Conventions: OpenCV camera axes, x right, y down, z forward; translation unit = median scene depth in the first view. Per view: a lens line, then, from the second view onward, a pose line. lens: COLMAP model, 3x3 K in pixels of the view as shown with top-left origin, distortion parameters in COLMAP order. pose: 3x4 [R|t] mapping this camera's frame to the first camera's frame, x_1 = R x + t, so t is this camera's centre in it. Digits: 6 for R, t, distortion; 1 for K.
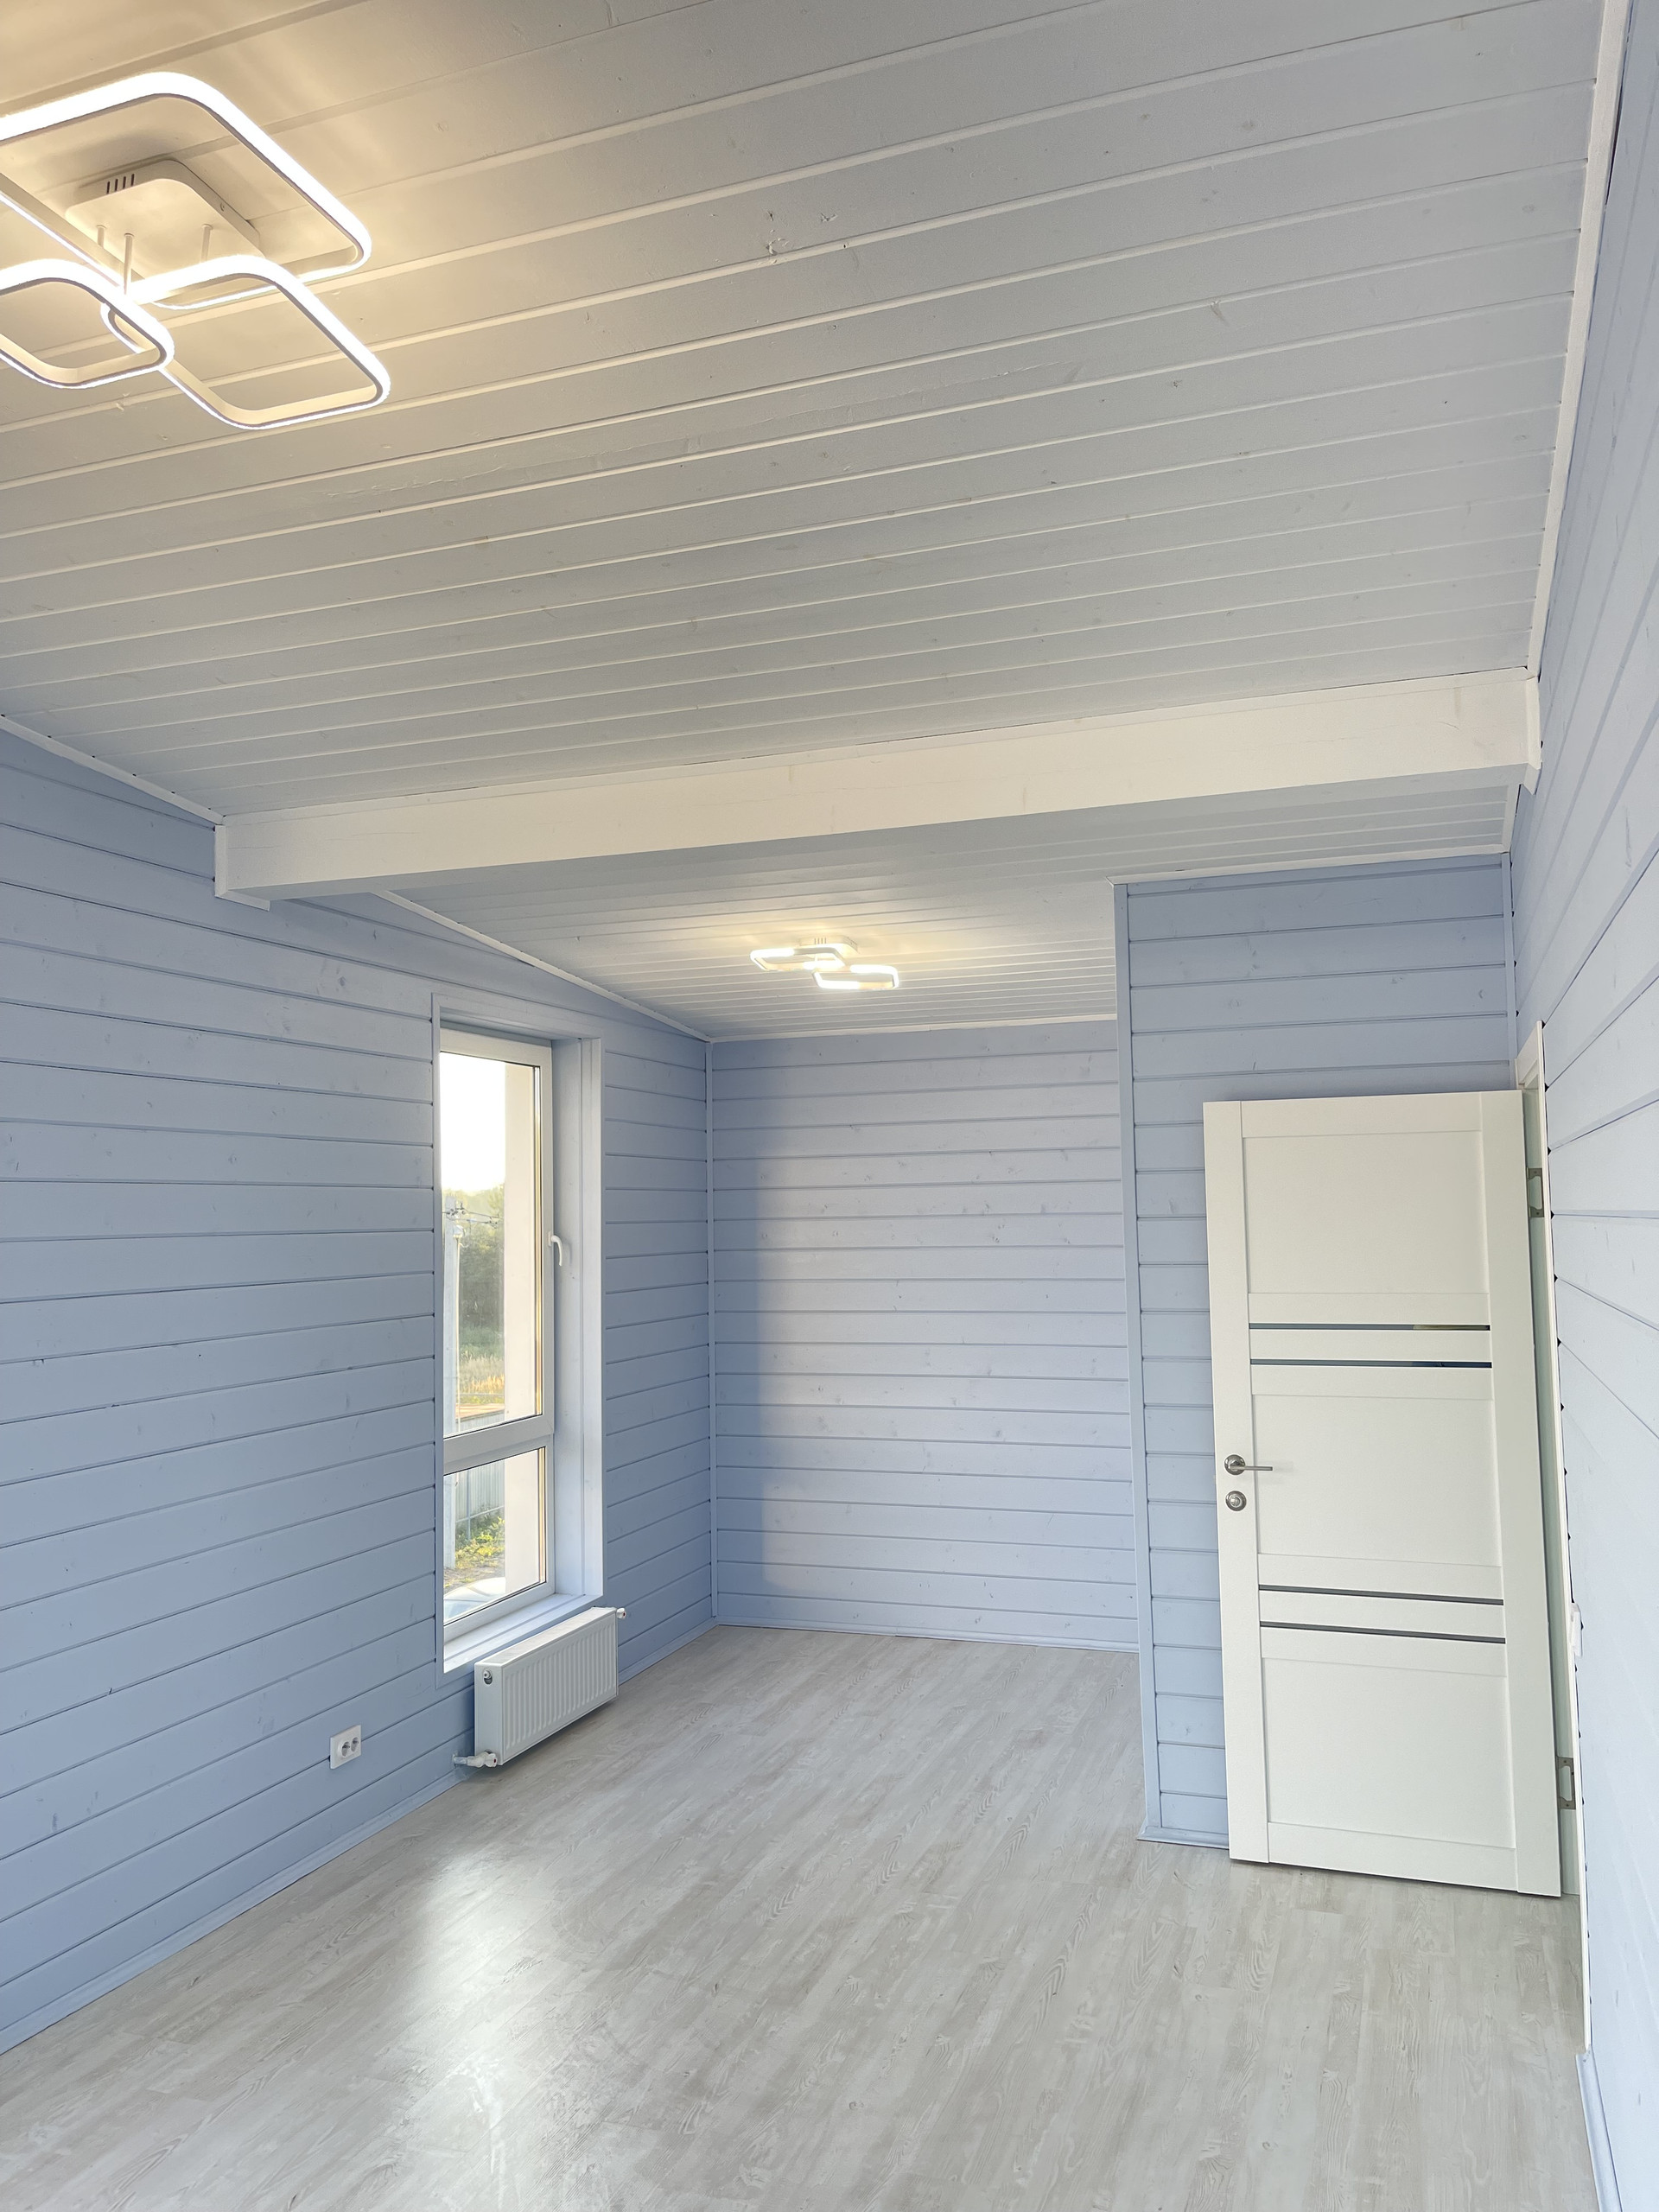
lens RADIAL K [[1685.1, 0, 829.5], [0, 1685.1, 1106.0], [0, 0, 1]] dist [0.059779, -0.072501]
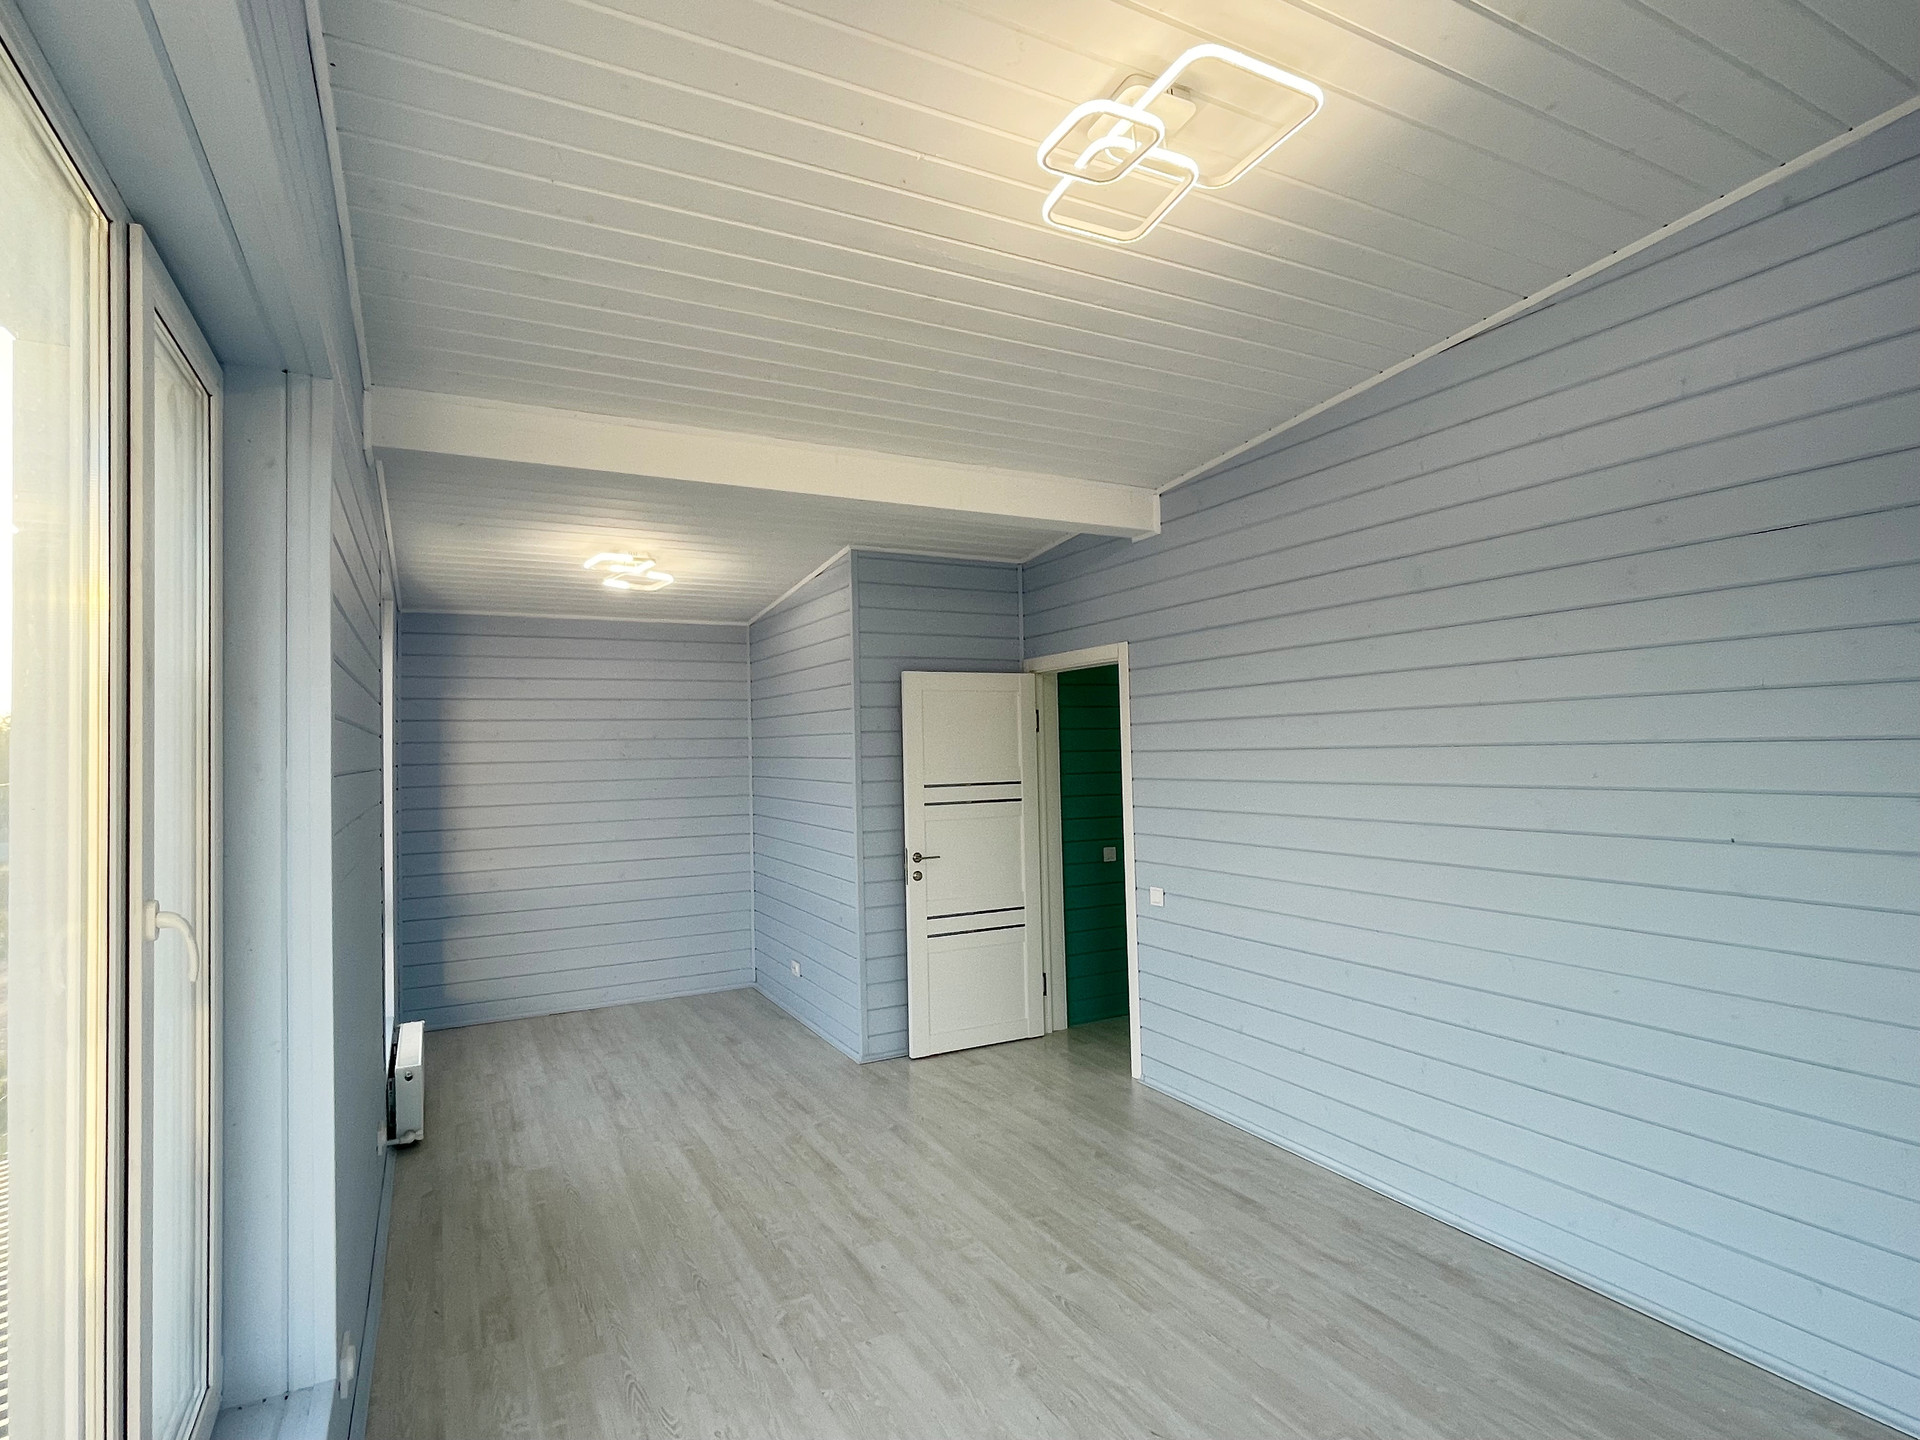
lens RADIAL K [[993.6, 0, 960.0], [0, 993.6, 720.0], [0, 0, 1]] dist [0.003530, 0.000595]
pose [[0.676073, 0.023933, 0.736446, -0.561882], [-0.037072, 0.999311, 0.001557, 0.049117], [-0.735902, -0.028354, 0.676494, 0.195156]]
